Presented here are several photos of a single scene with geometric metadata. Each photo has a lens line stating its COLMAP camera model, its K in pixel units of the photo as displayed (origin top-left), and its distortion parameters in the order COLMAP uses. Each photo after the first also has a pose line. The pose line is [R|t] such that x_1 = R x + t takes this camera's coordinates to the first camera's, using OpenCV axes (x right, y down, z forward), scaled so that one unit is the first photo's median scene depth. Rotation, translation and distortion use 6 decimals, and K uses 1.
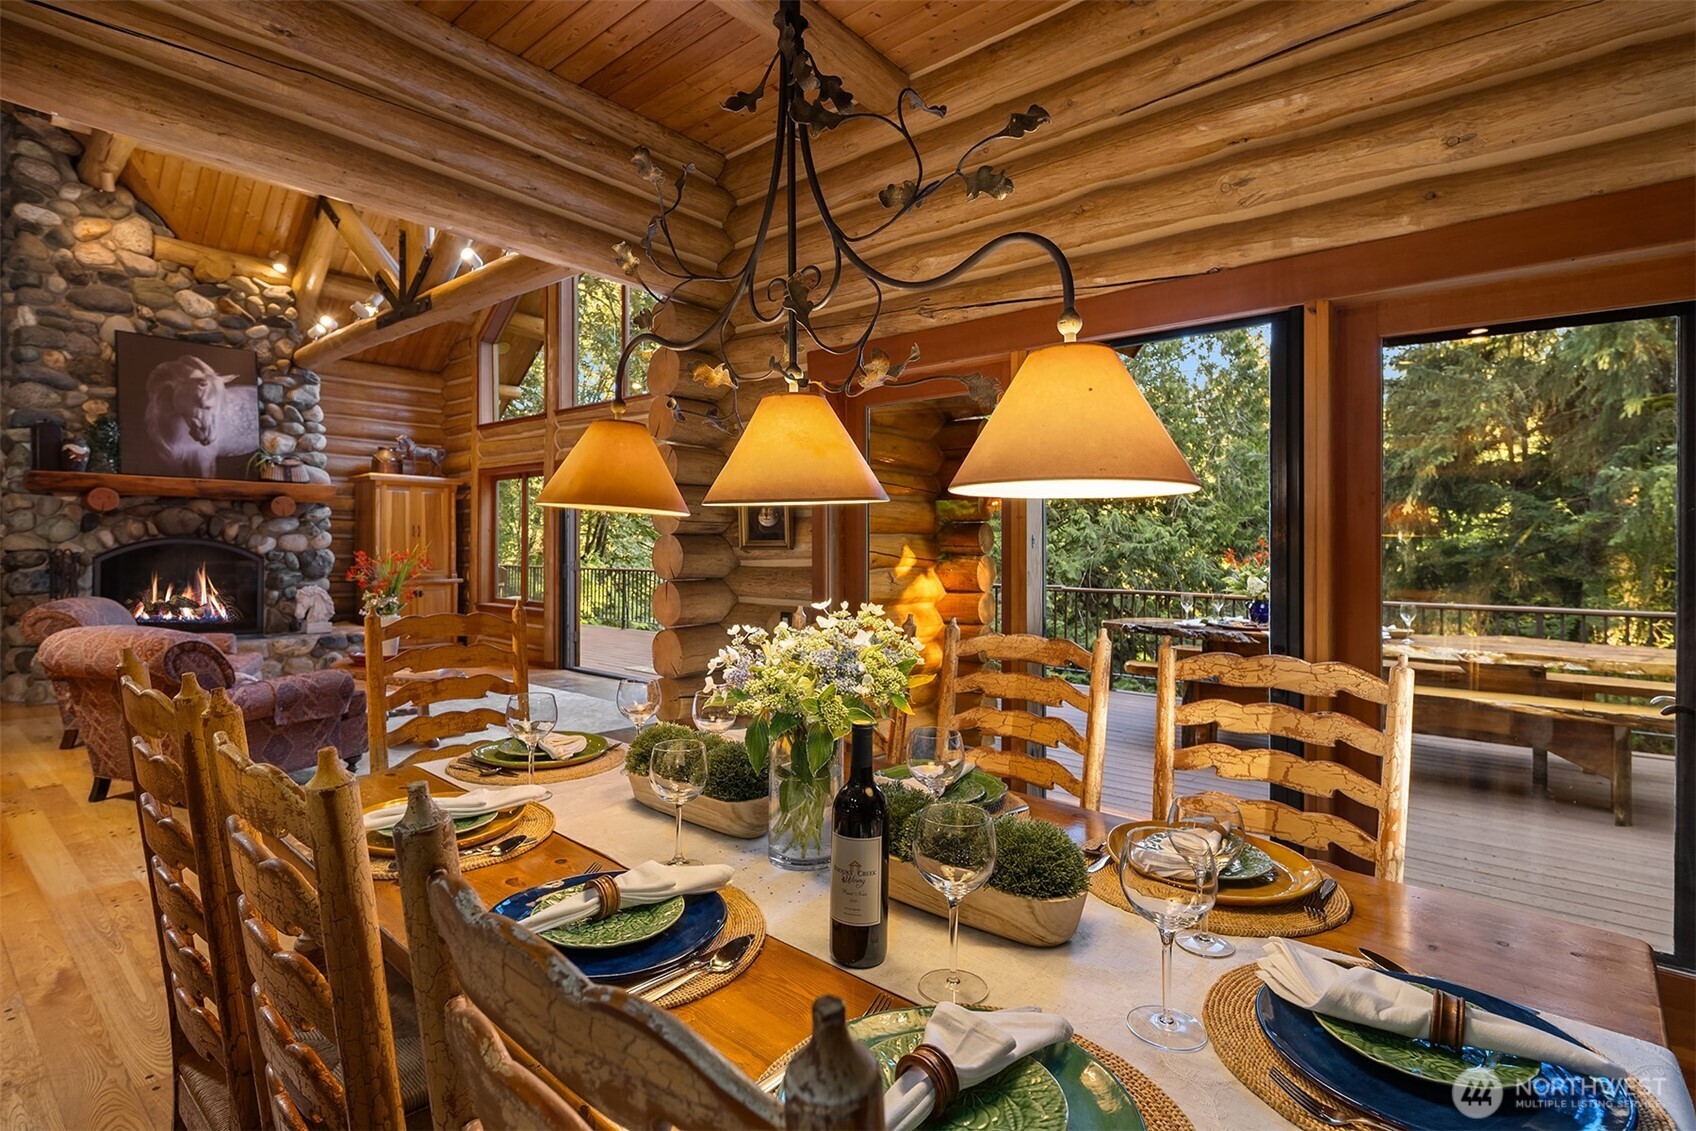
lens RADIAL K [[809.2, 0, 845.5], [0, 809.2, 541.8], [0, 0, 1]] dist [0.000384, 0.000605]
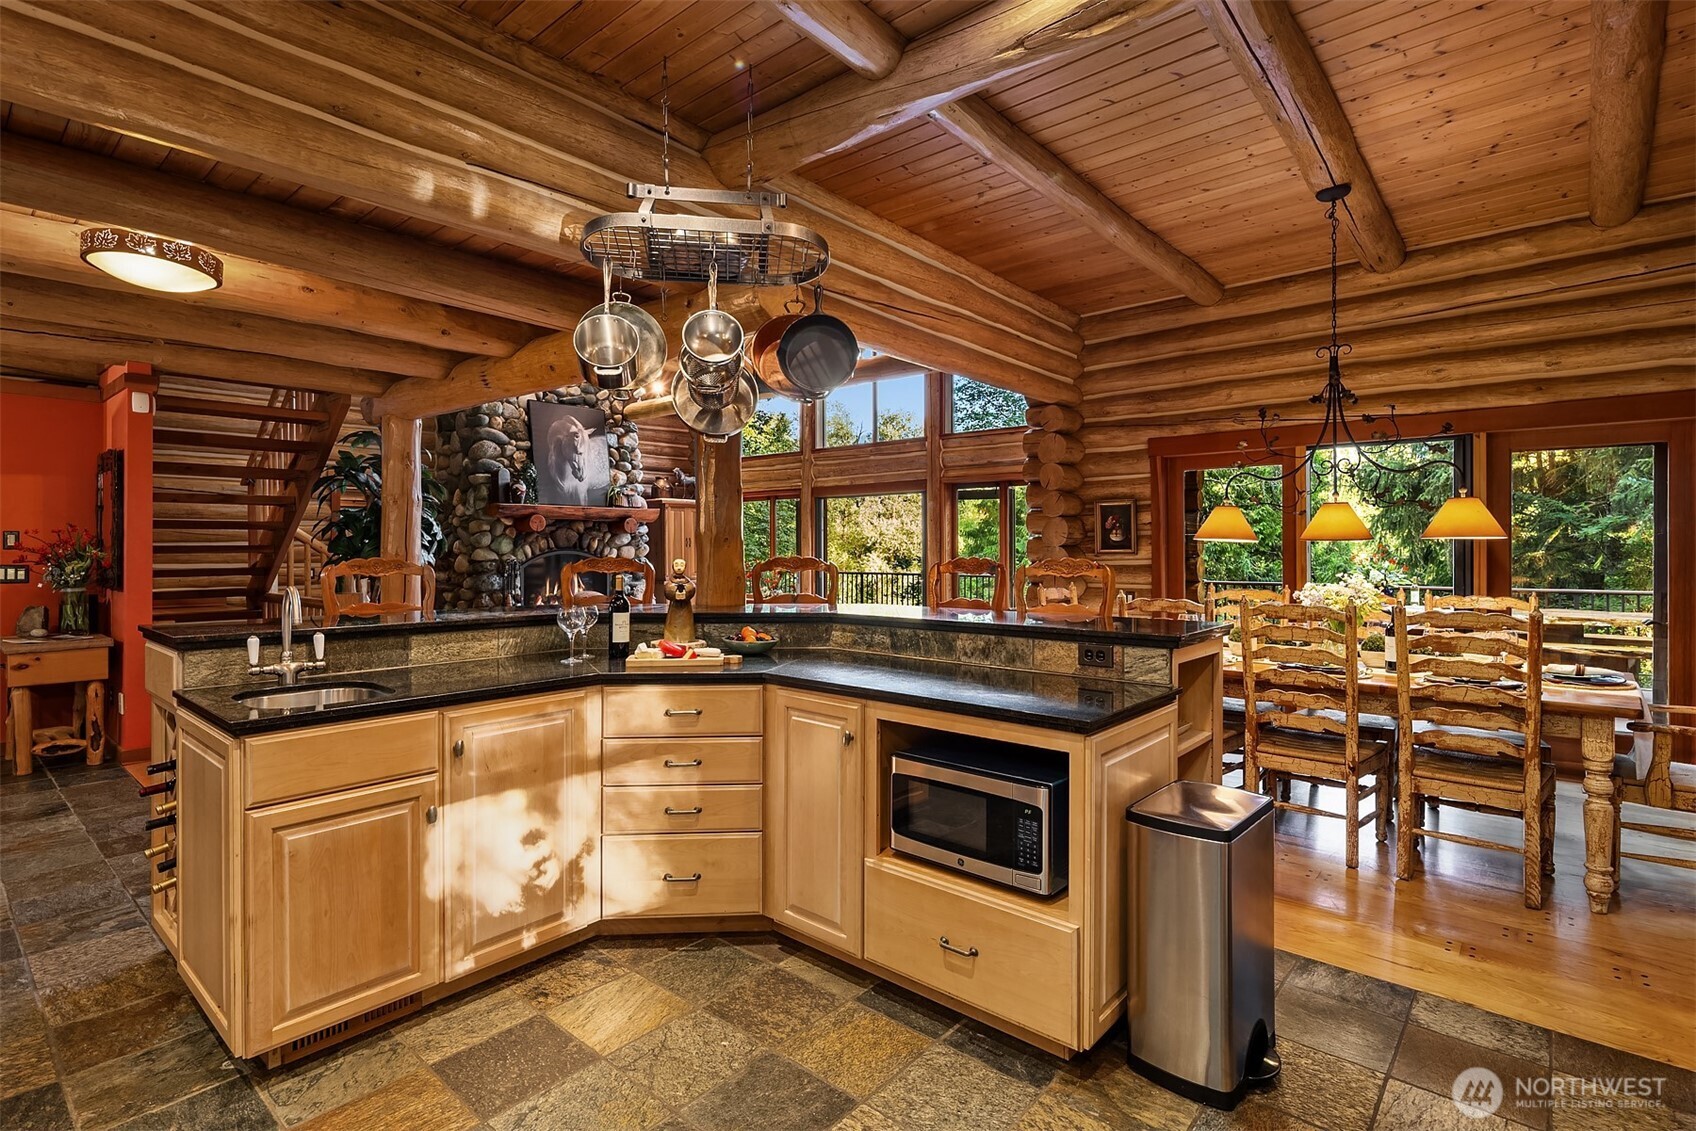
lens RADIAL K [[814.5, 0, 848.7], [0, 814.5, 552.4], [0, 0, 1]] dist [0.003771, 0.000118]
pose [[0.999930, -0.010104, -0.006142, -0.329550], [0.010163, 0.999902, 0.009660, -0.009196], [0.006044, -0.009722, 0.999934, -0.354277]]
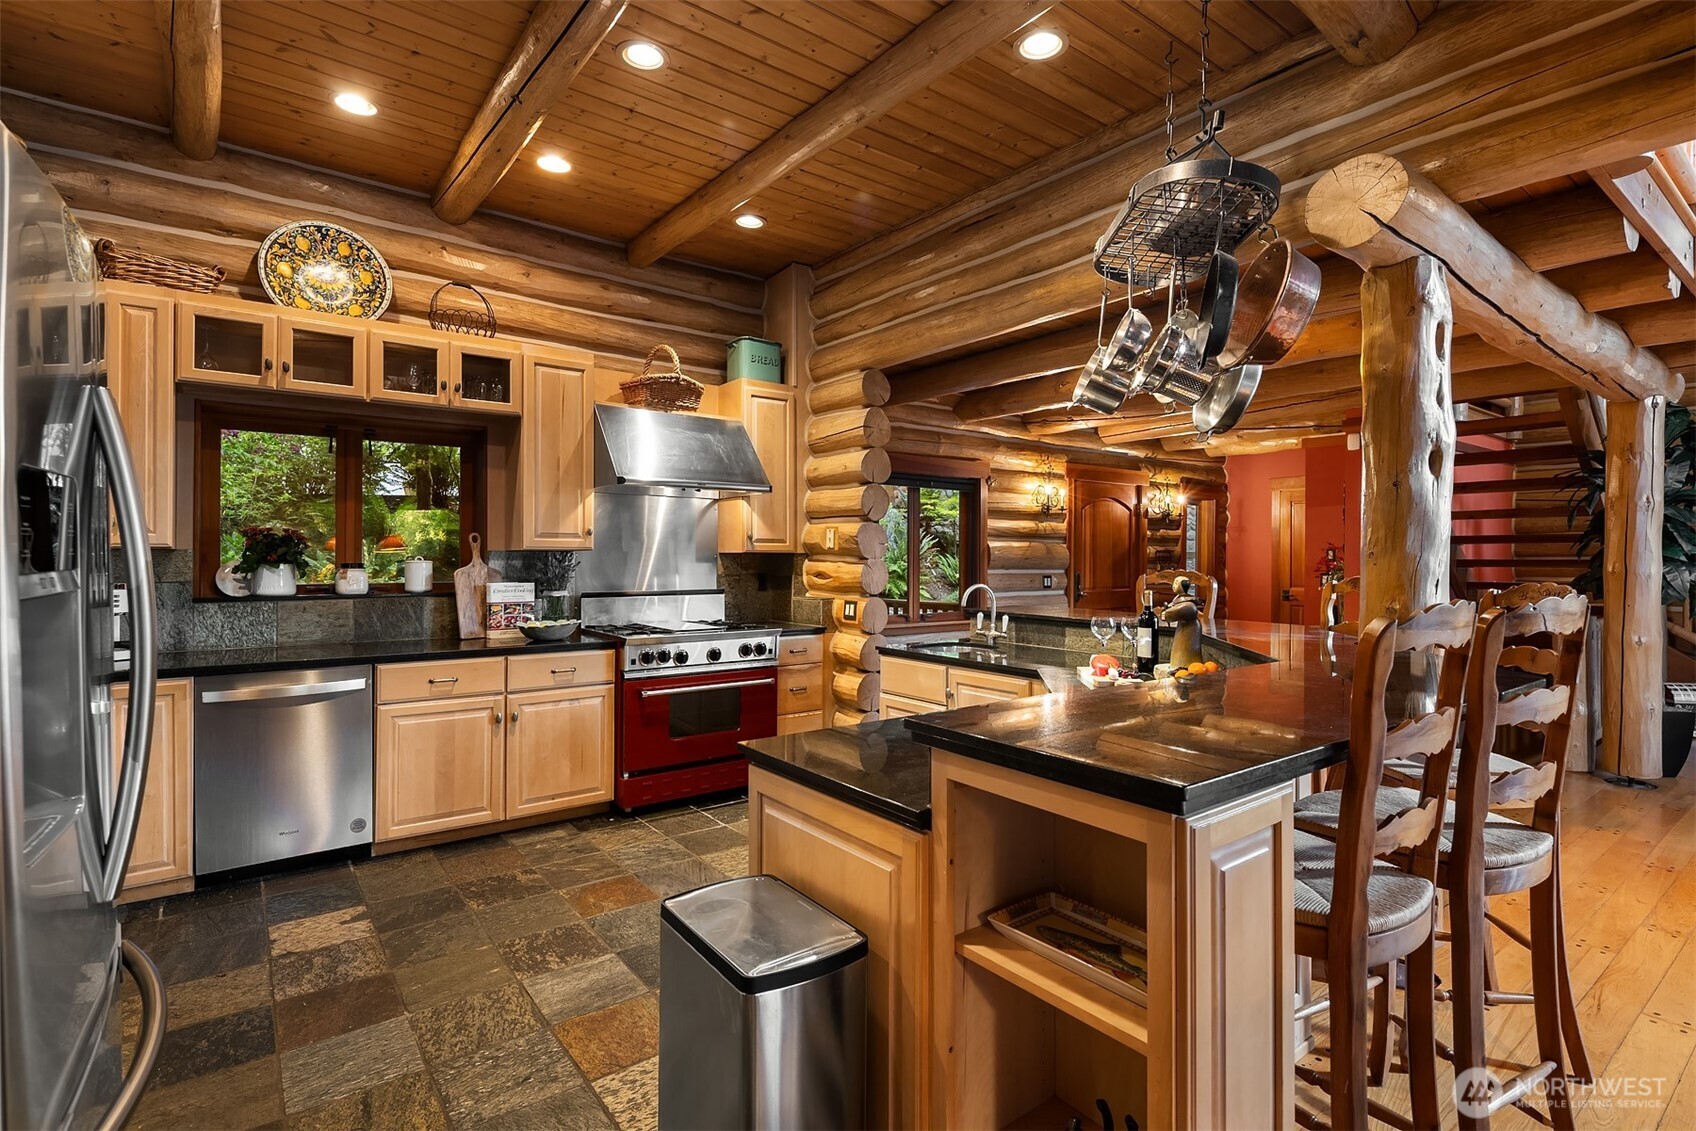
lens RADIAL K [[814.5, 0, 848.7], [0, 814.5, 552.4], [0, 0, 1]] dist [0.003771, 0.000118]
pose [[-0.212610, -0.013345, -0.977046, 0.626321], [-0.002347, 0.999911, -0.013147, -0.007841], [0.977134, -0.000502, -0.212622, 0.685262]]
